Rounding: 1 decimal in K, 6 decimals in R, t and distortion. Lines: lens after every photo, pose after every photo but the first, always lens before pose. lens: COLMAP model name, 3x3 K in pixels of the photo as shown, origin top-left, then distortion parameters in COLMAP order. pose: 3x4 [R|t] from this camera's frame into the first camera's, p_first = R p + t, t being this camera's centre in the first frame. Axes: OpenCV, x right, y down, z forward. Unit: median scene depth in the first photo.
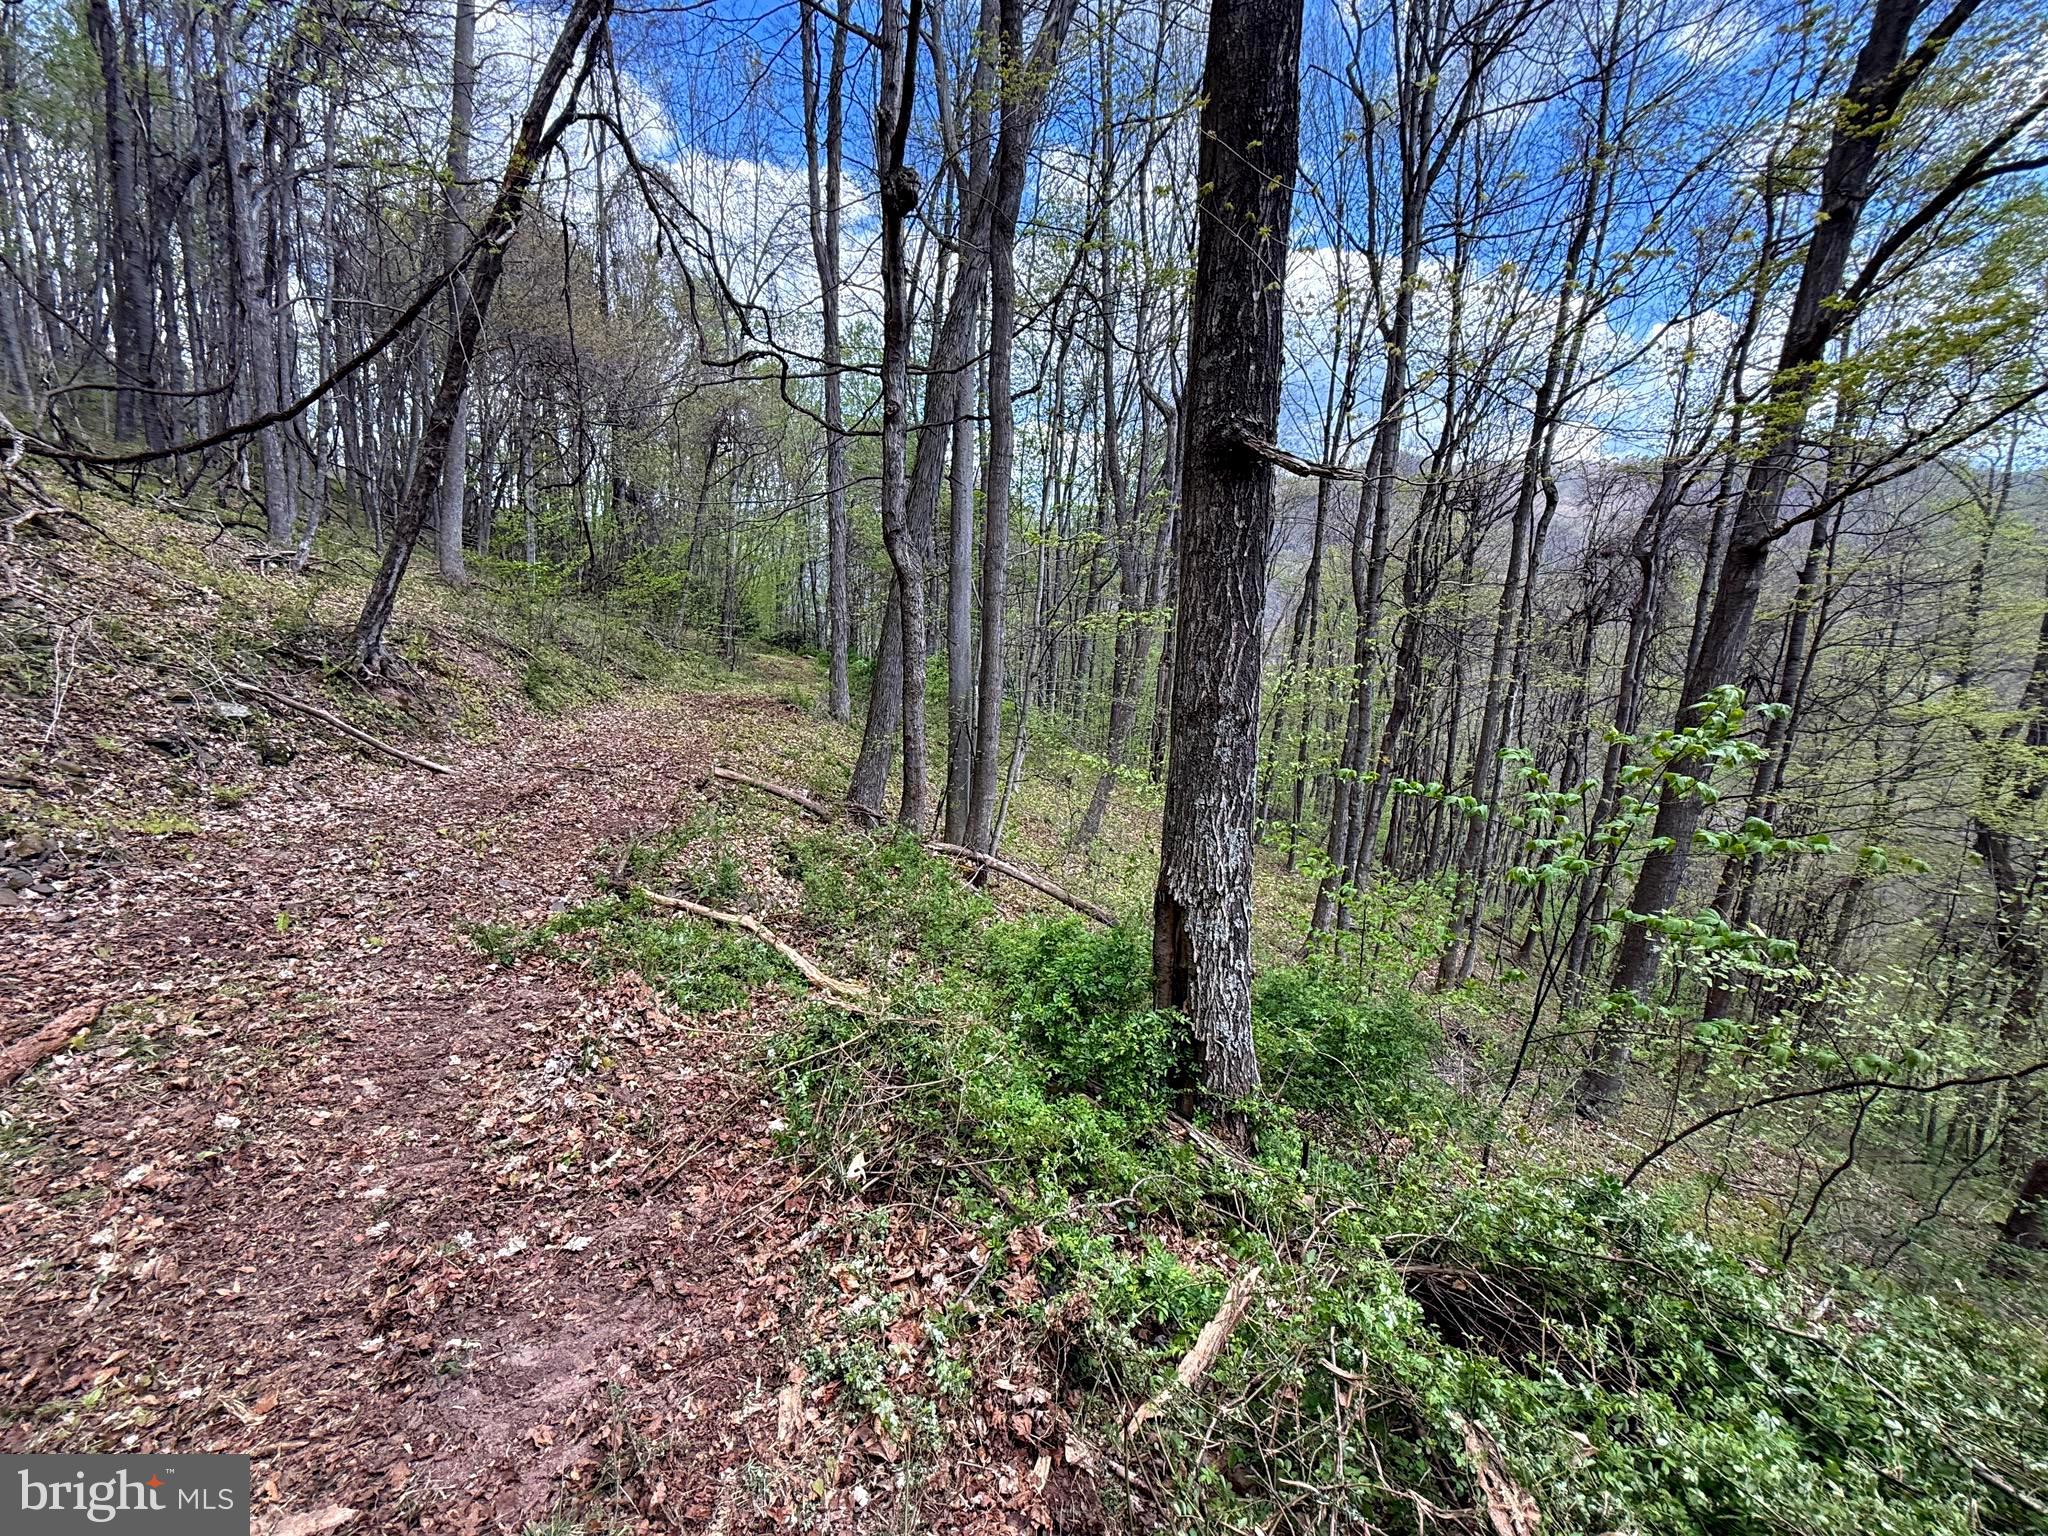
lens RADIAL K [[895.2, 0, 1020.3], [0, 895.2, 768.8], [0, 0, 1]] dist [-0.002252, -0.000162]
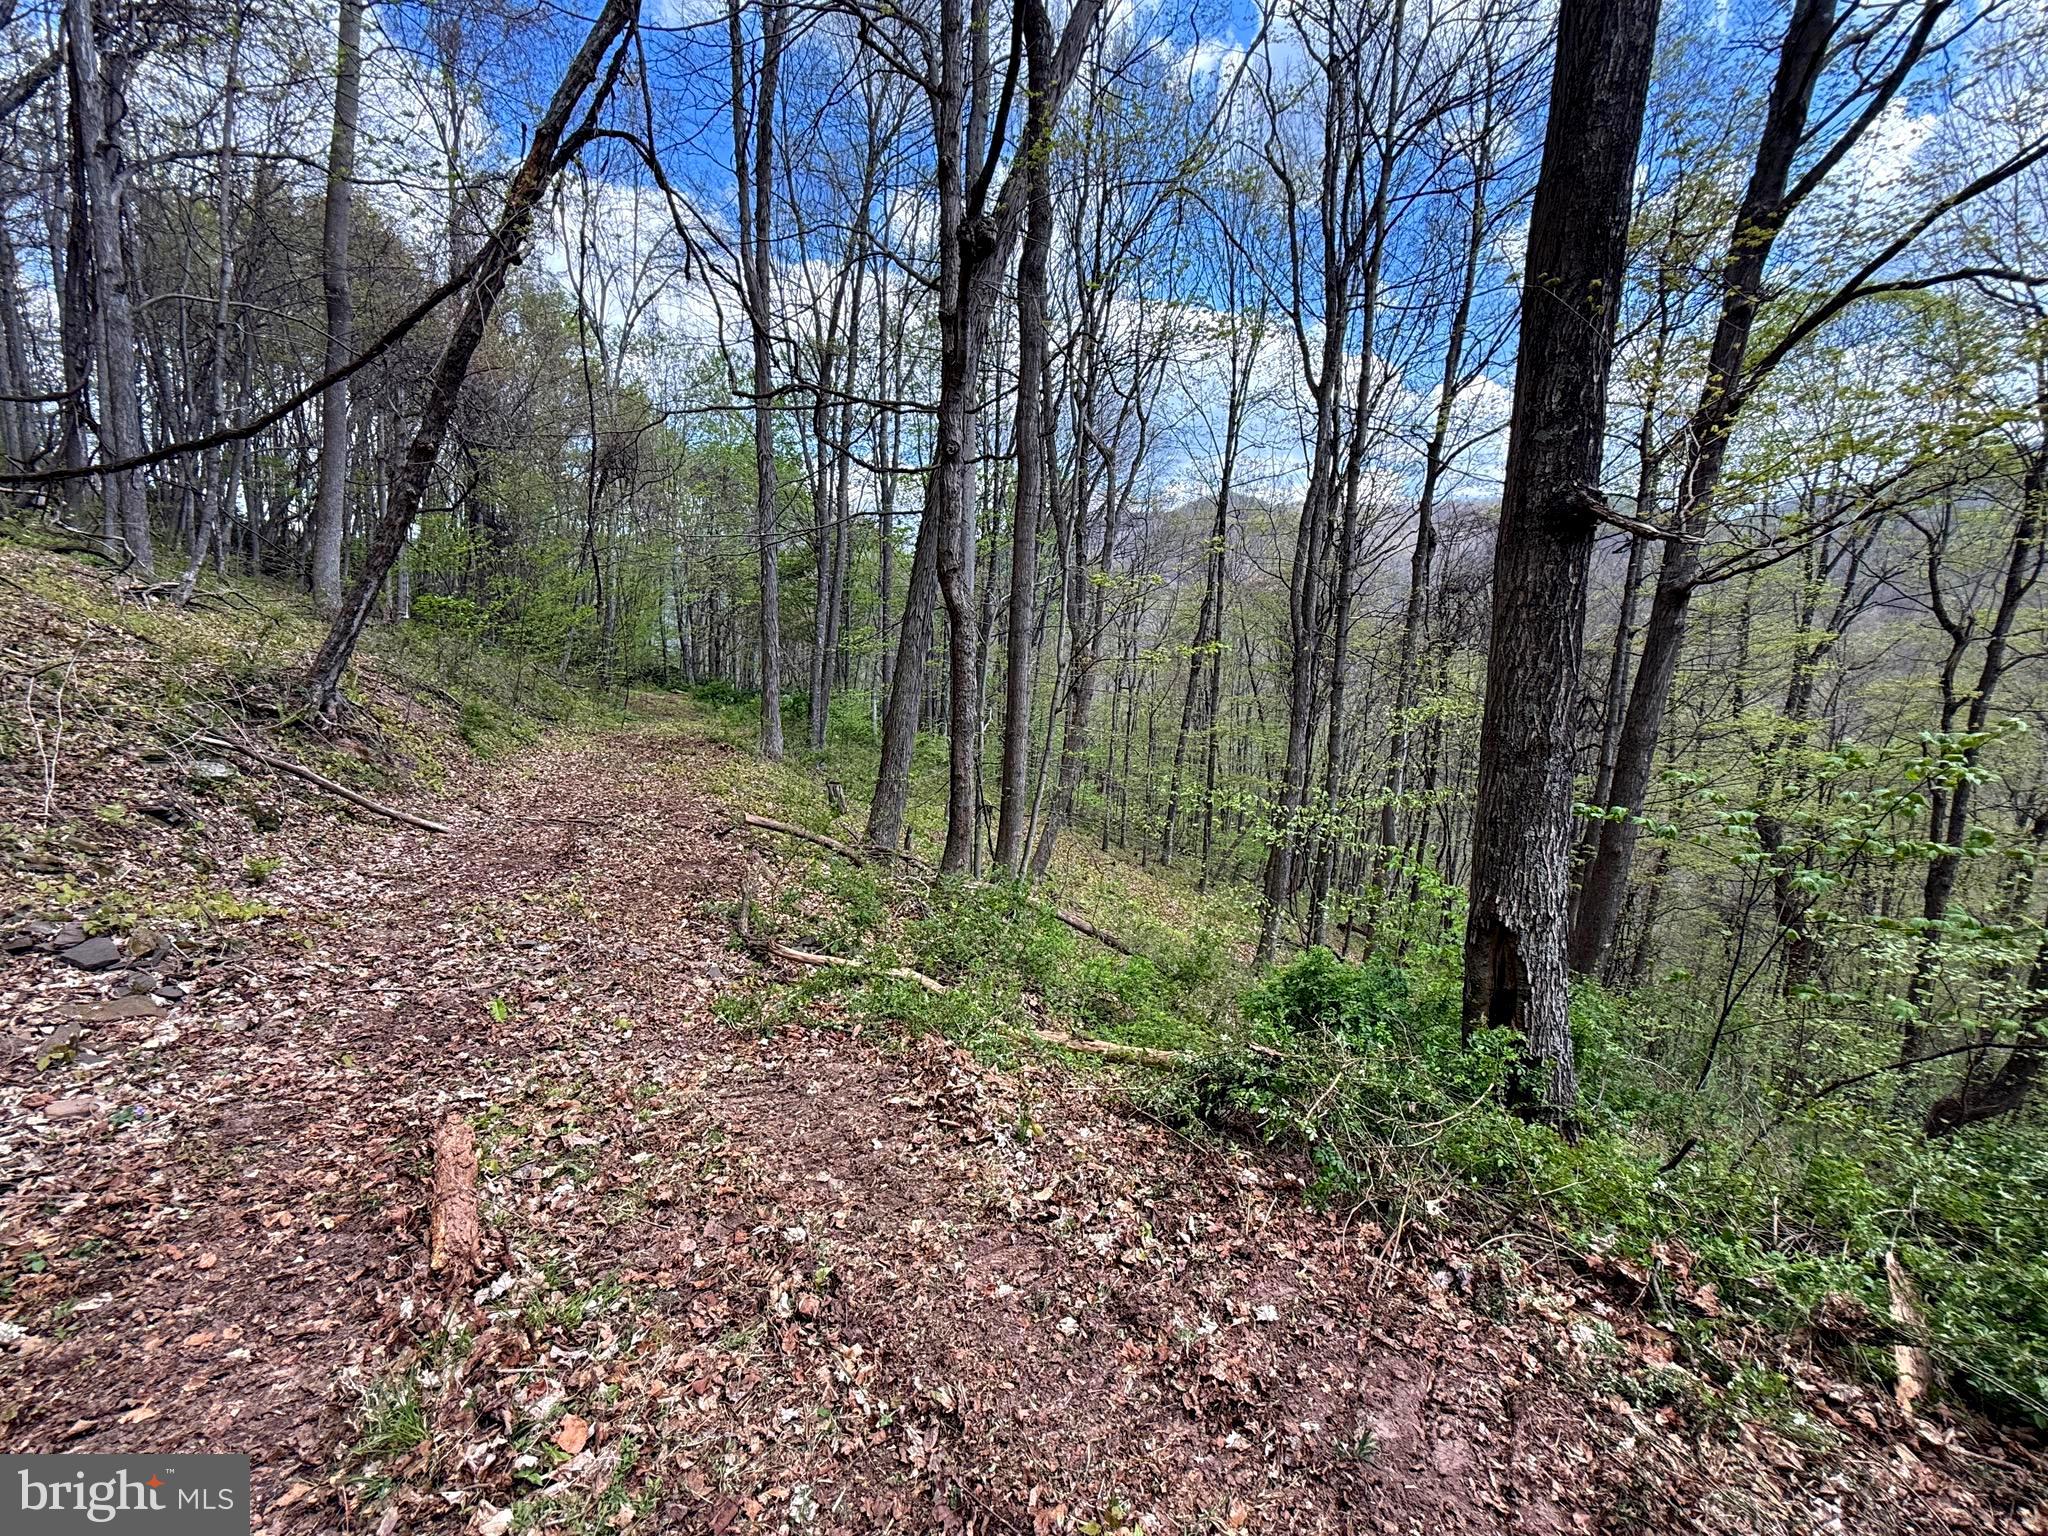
lens RADIAL K [[895.2, 0, 1020.2], [0, 895.2, 769.7], [0, 0, 1]] dist [-0.002252, -0.000162]
pose [[0.984653, -0.029019, 0.172097, -0.288192], [0.034521, 0.998981, -0.029063, -0.014832], [-0.171078, 0.034558, 0.984651, 0.018142]]
